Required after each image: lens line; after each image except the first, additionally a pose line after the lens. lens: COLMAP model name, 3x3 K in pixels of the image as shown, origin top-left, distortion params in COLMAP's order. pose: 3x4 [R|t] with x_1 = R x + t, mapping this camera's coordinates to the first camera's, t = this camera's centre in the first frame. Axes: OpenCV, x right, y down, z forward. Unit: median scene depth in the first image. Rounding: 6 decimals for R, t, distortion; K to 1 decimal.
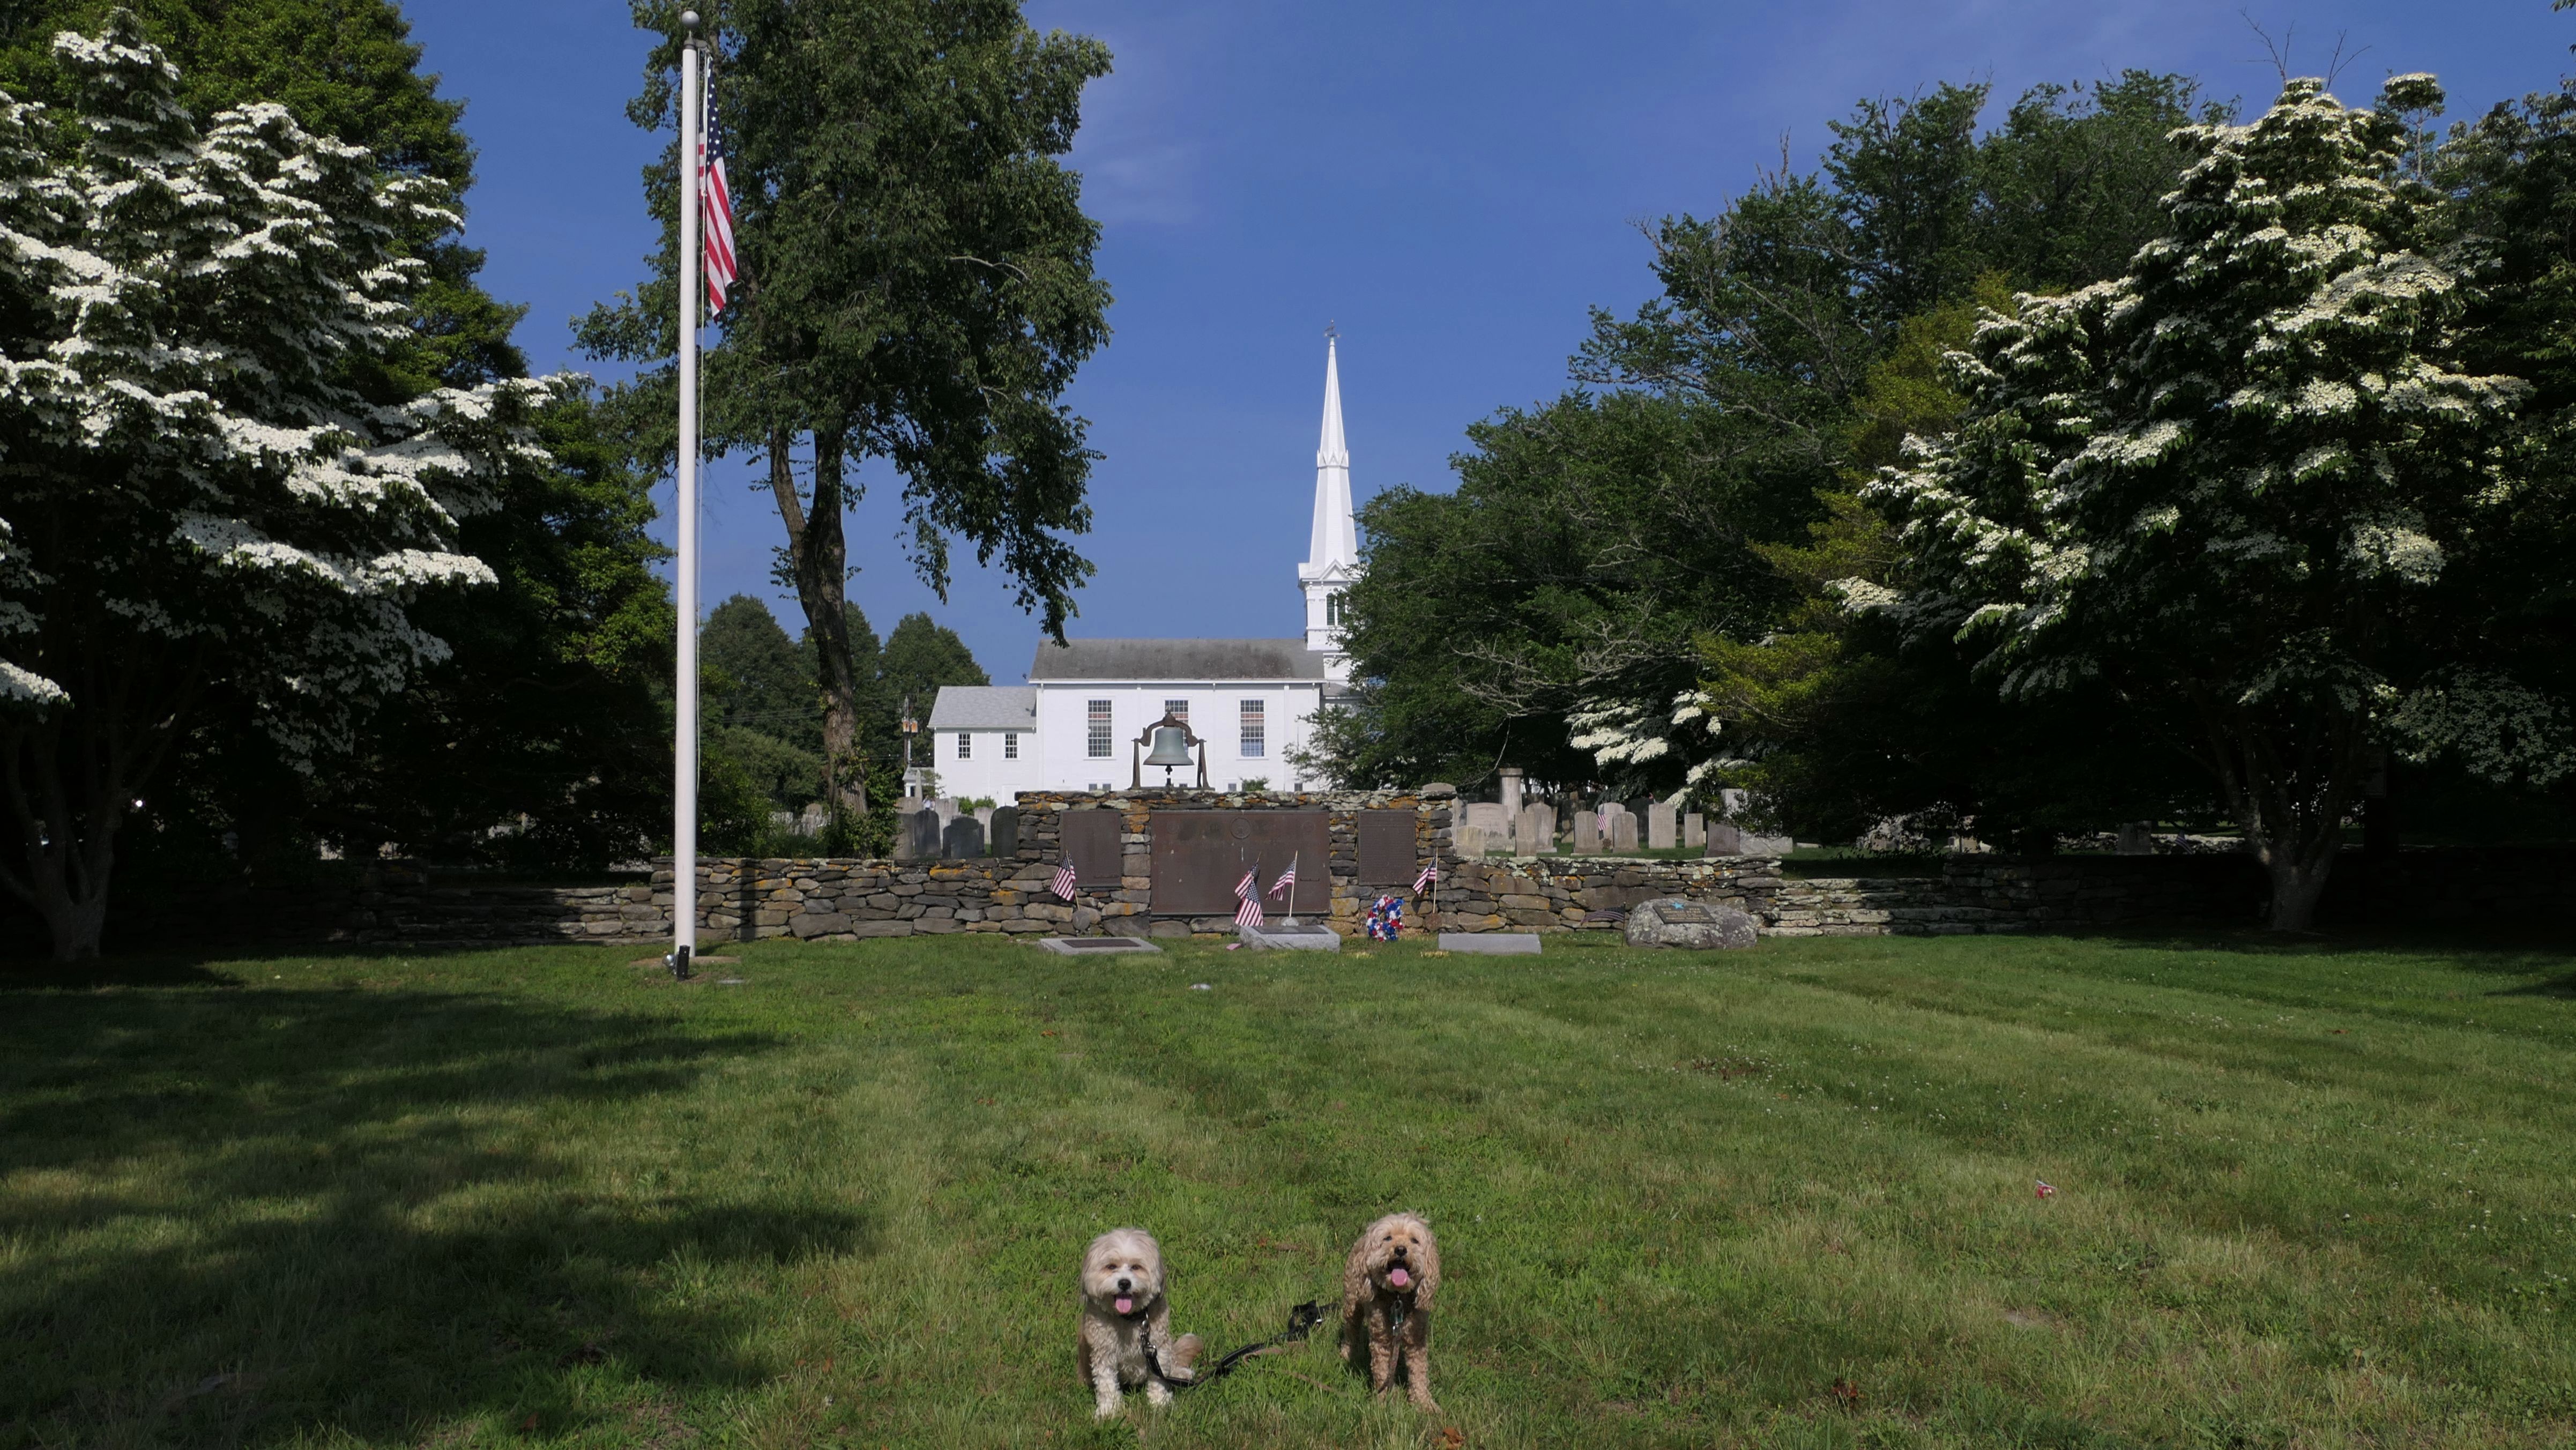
lens RADIAL K [[2304.4, 0, 1285.7], [0, 2304.4, 805.4], [0, 0, 1]] dist [-0.042257, 0.002413]
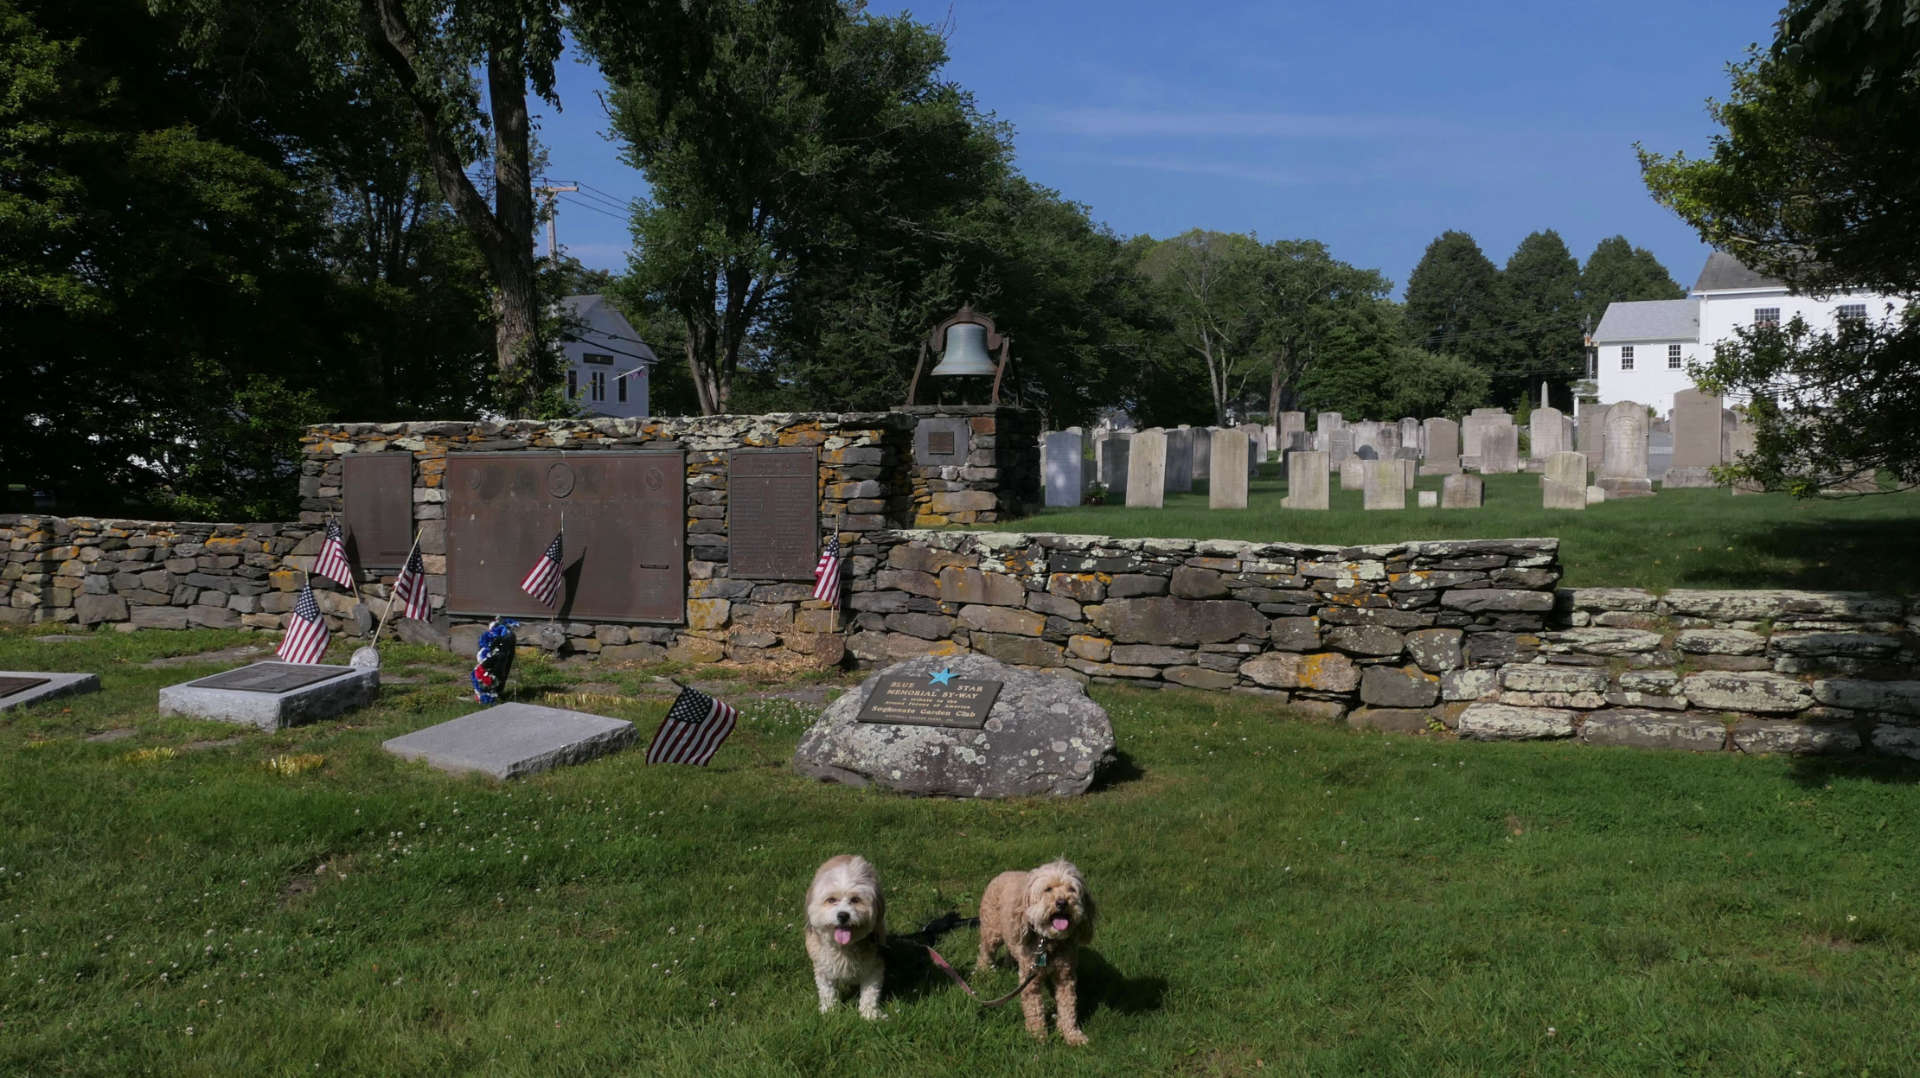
lens RADIAL K [[1717.5, 0, 958.3], [0, 1717.5, 598.9], [0, 0, 1]] dist [-0.042257, 0.002413]
pose [[0.805697, 0.048332, -0.590353, 0.329298], [0.015882, 0.994544, 0.103098, -0.004083], [0.592115, -0.092442, 0.800534, 0.674405]]
